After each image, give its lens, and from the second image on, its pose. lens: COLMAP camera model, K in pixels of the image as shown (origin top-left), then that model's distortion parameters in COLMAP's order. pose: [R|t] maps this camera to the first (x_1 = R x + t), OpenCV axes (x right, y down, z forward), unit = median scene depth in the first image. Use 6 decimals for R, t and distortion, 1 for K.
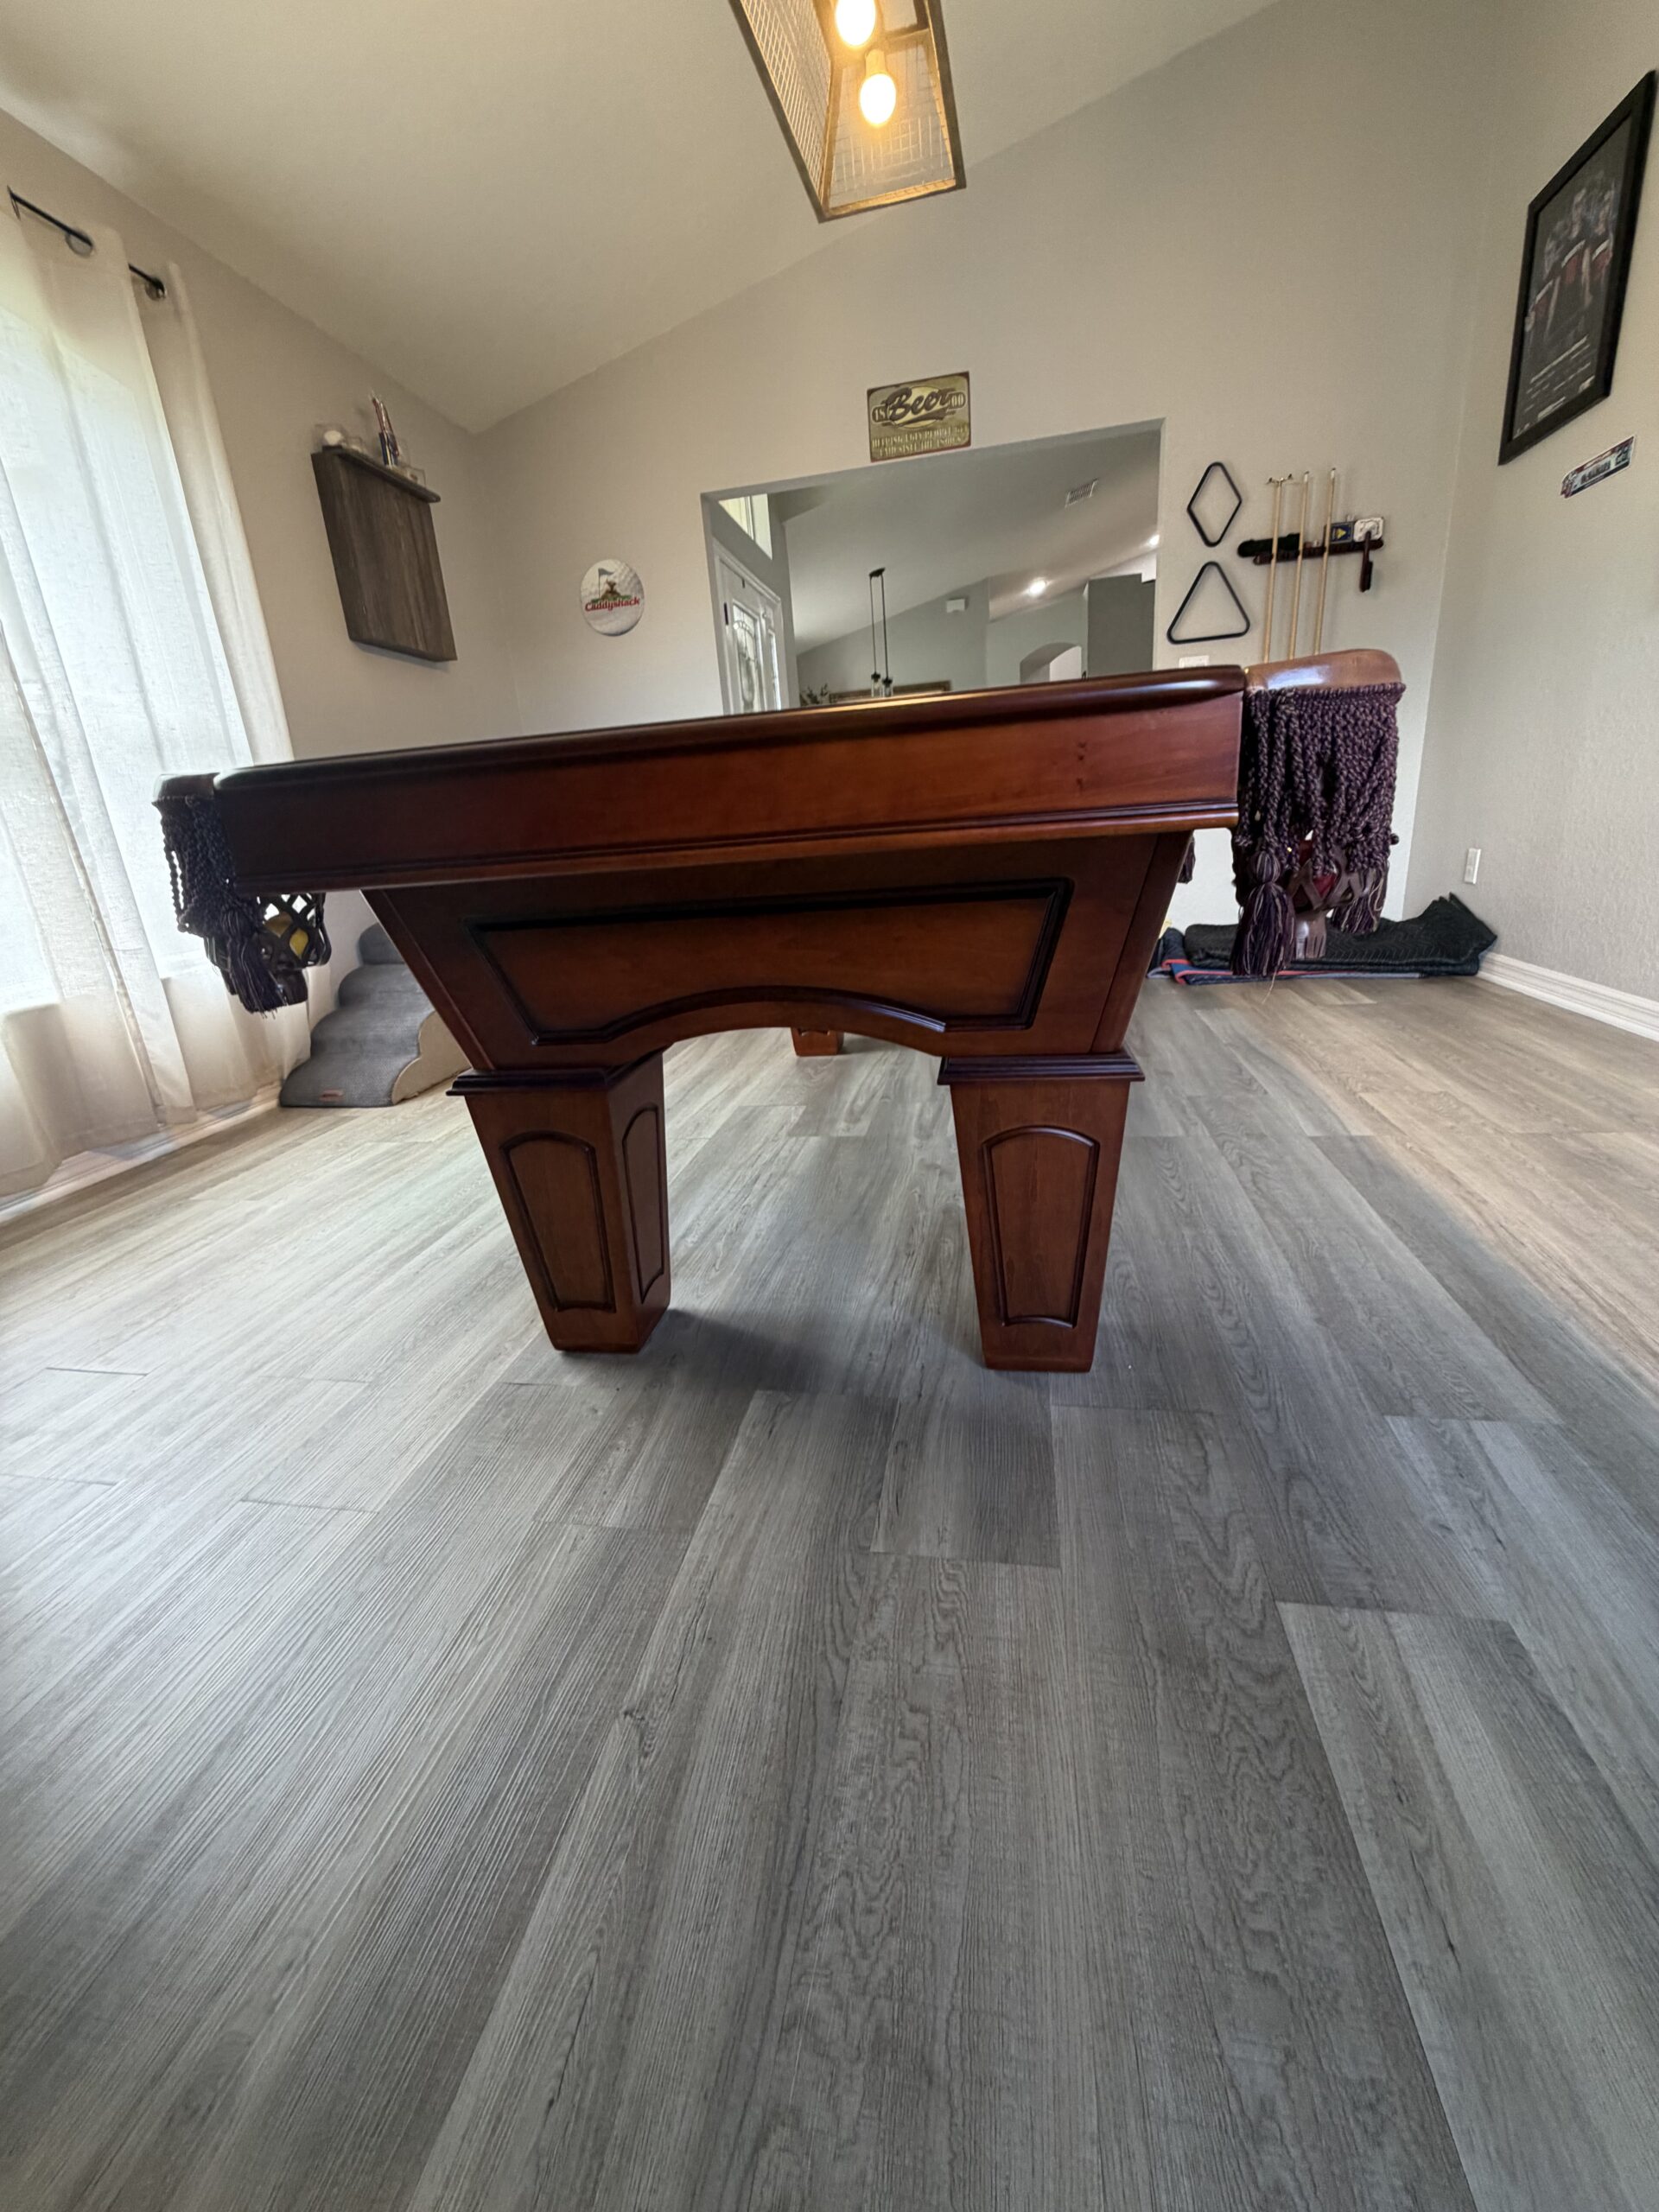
lens RADIAL K [[879.0, 0, 832.2], [0, 879.0, 1102.4], [0, 0, 1]] dist [0.000582, -0.000260]
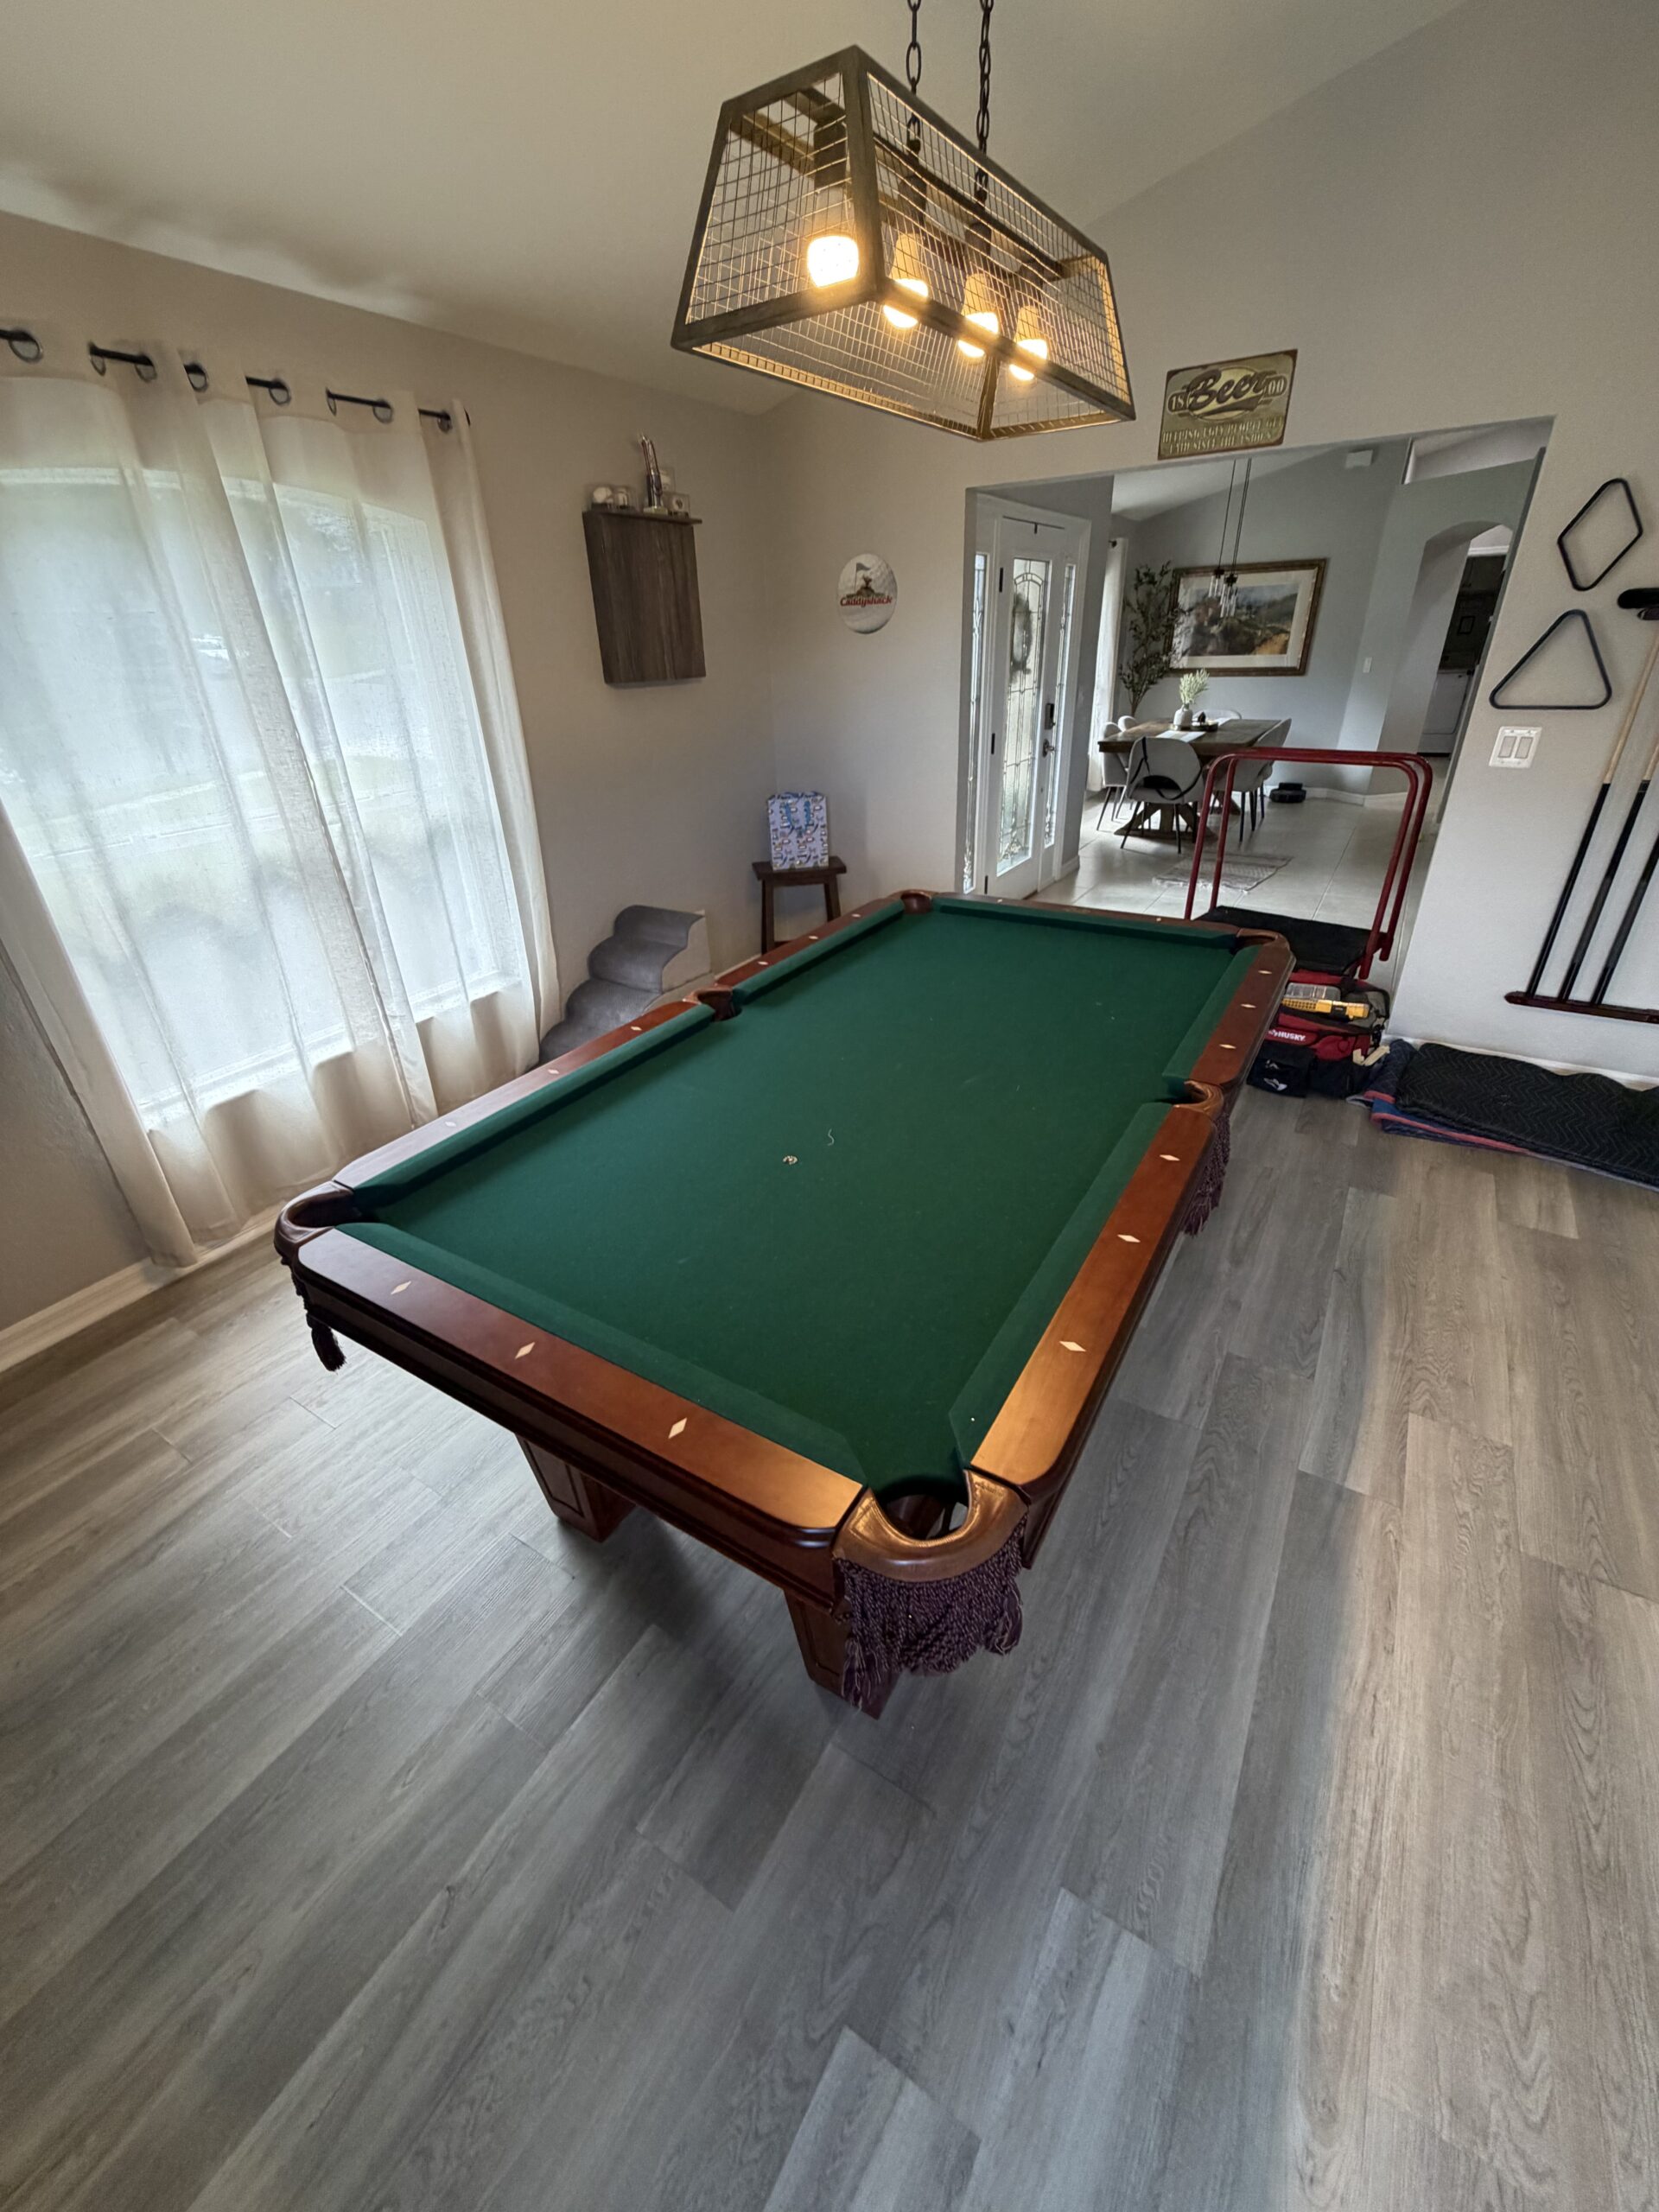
lens RADIAL K [[879.0, 0, 832.8], [0, 879.0, 1103.9], [0, 0, 1]] dist [0.000582, -0.000260]
pose [[0.931891, 0.209331, -0.296244, 0.224643], [-0.145989, 0.964059, 0.221985, -0.435913], [0.332065, -0.163617, 0.928957, -0.025271]]
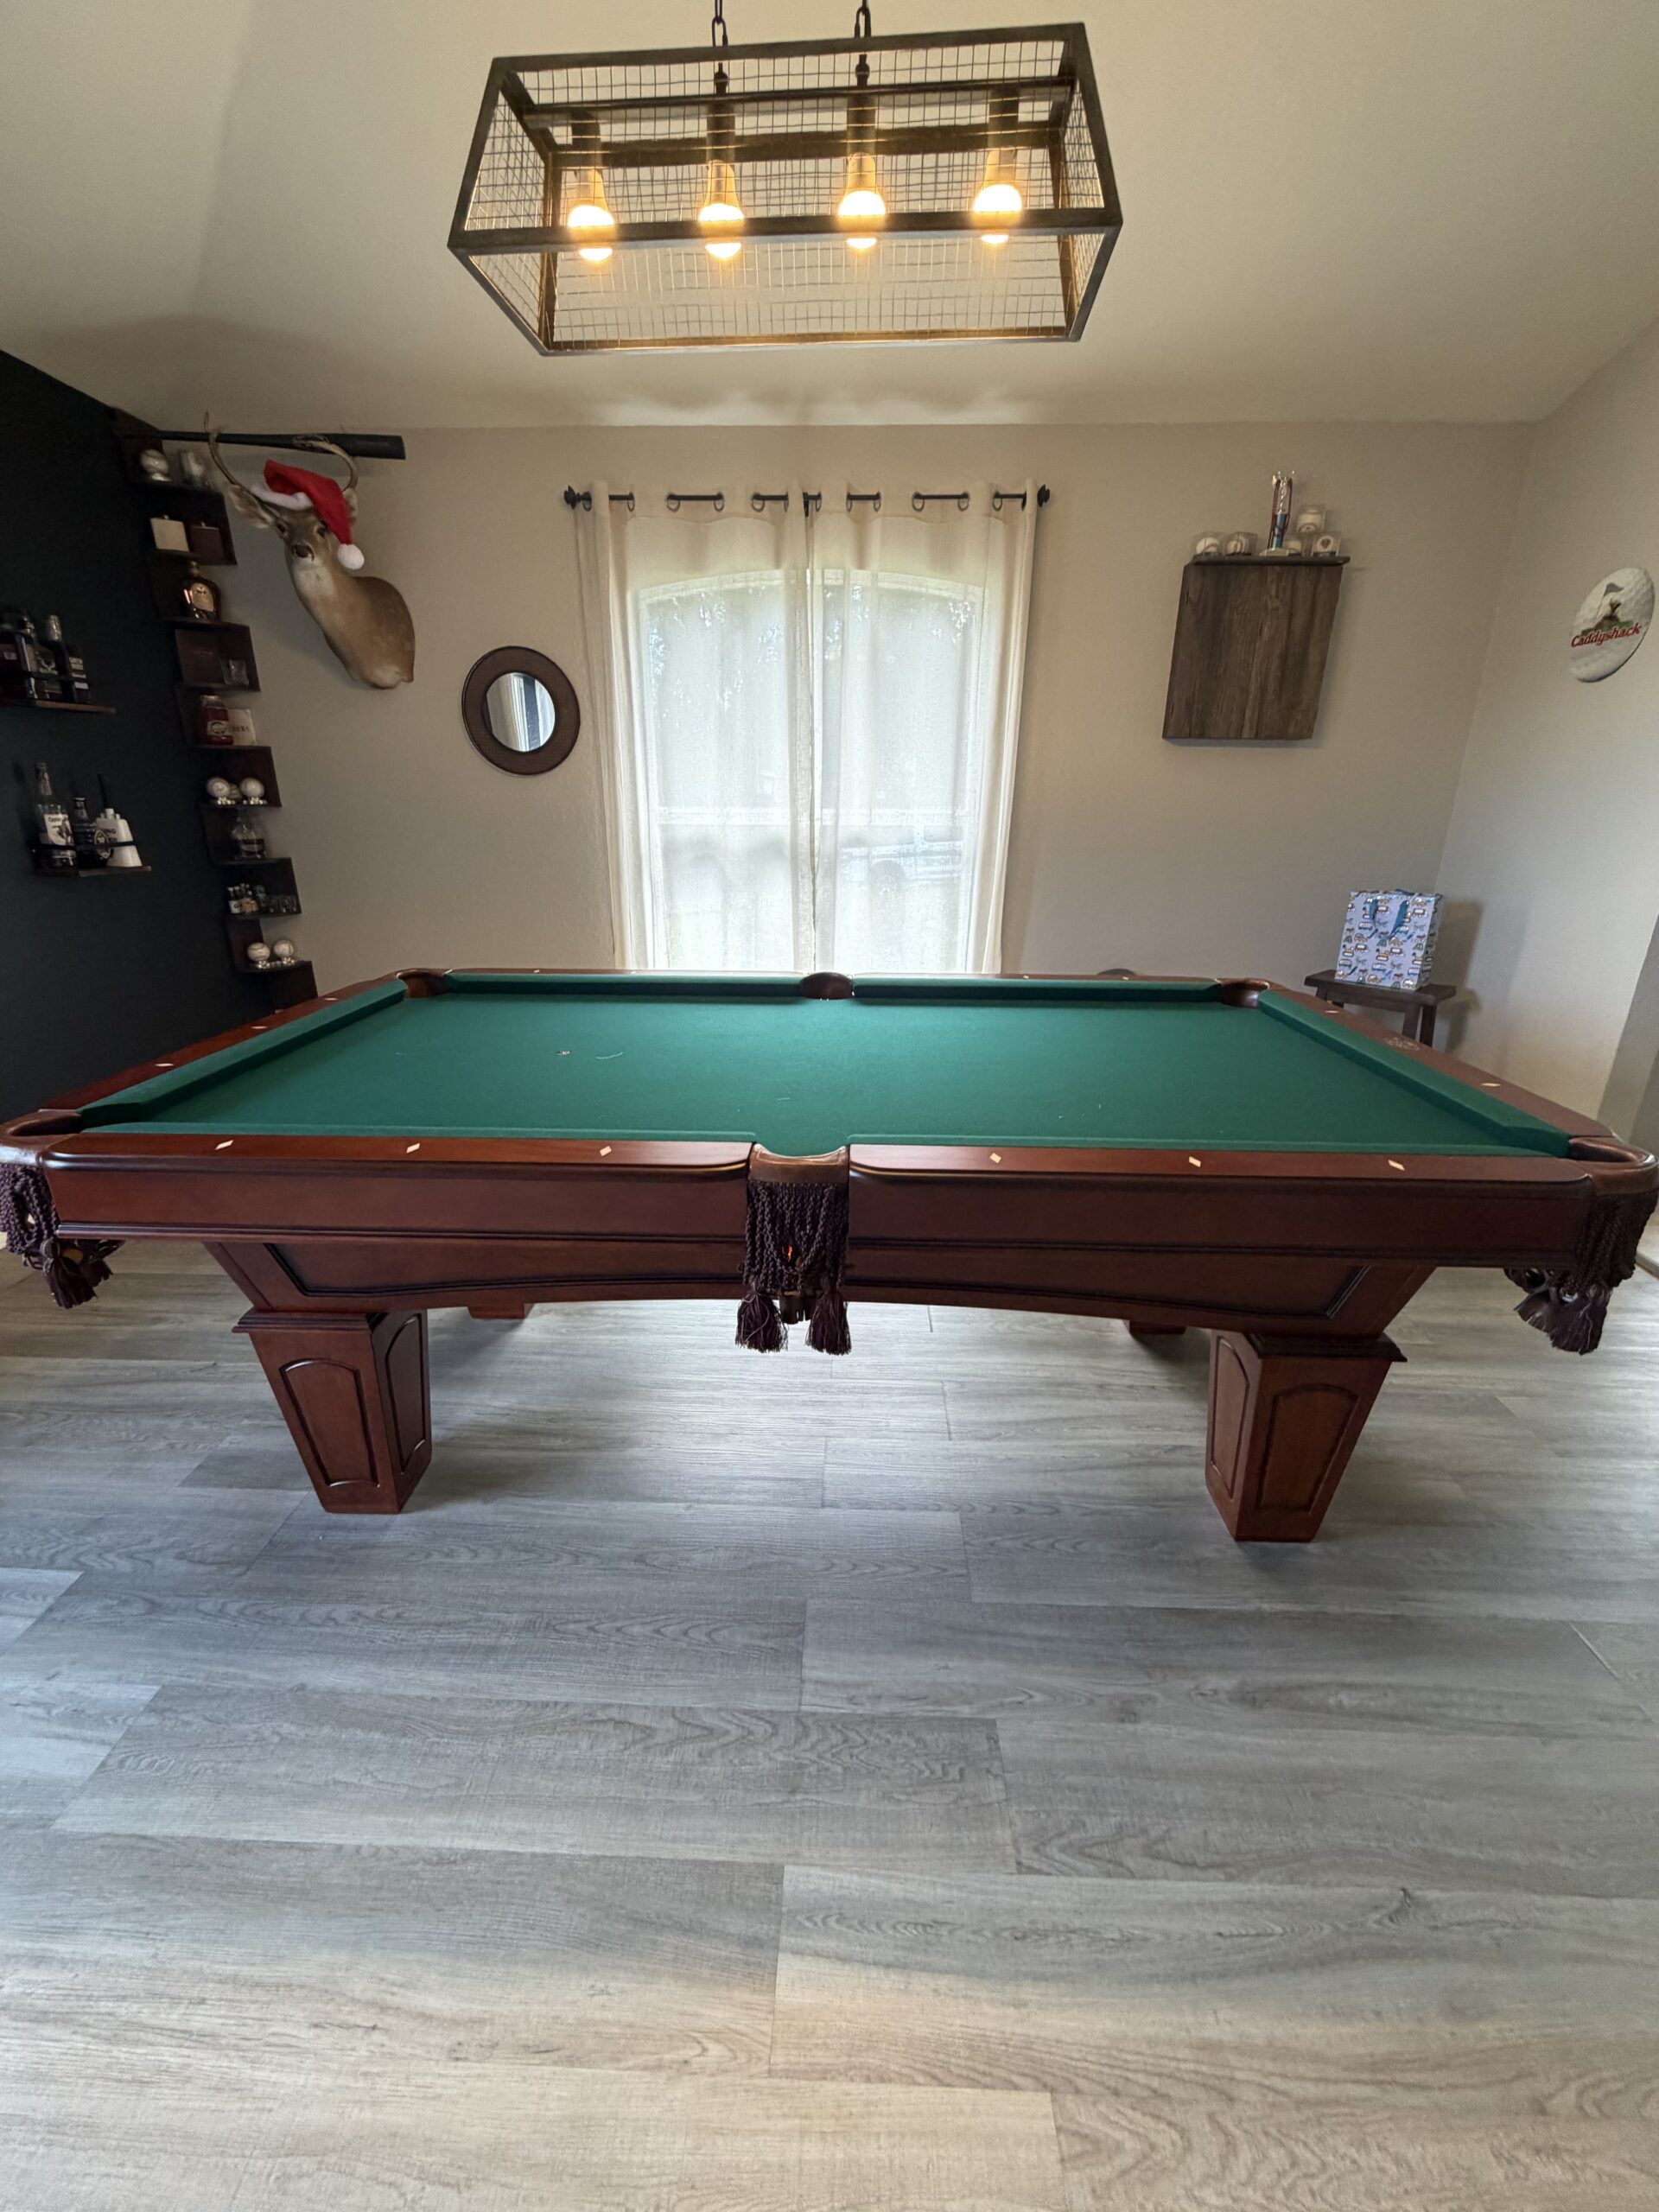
lens RADIAL K [[879.0, 0, 829.2], [0, 879.0, 1104.8], [0, 0, 1]] dist [0.000582, -0.000260]
pose [[0.147761, 0.401592, -0.903820, 0.750809], [-0.321392, 0.883752, 0.340133, -0.527602], [0.935347, 0.240222, 0.259652, 0.656397]]
